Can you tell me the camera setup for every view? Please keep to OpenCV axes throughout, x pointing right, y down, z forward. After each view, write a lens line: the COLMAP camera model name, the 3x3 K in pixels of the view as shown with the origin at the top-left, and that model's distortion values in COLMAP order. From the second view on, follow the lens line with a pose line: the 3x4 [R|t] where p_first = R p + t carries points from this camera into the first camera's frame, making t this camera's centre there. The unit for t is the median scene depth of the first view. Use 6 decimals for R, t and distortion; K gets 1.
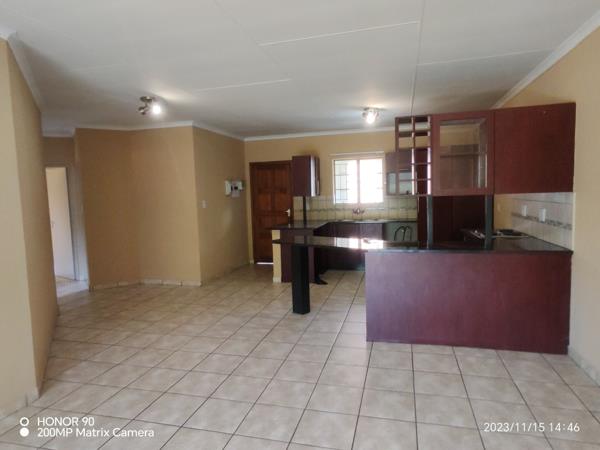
lens RADIAL K [[384.3, 0, 300.0], [0, 384.3, 225.0], [0, 0, 1]] dist [0.006929, 0.002385]
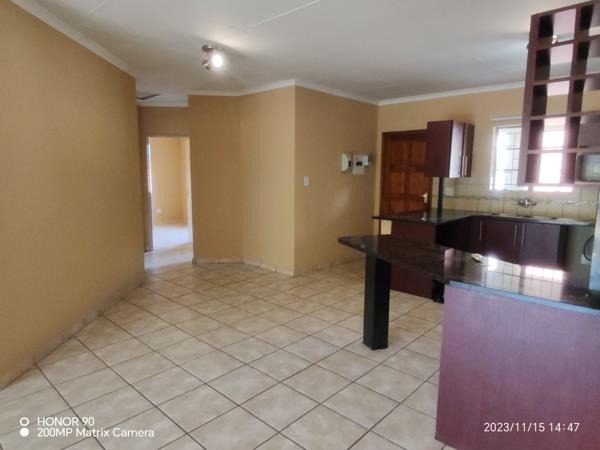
lens RADIAL K [[384.3, 0, 300.0], [0, 384.3, 225.0], [0, 0, 1]] dist [0.006929, 0.002385]
pose [[0.883276, 0.103626, -0.457259, 0.126486], [-0.076281, 0.994037, 0.077923, -0.022033], [0.462607, -0.033948, 0.885913, 0.235002]]
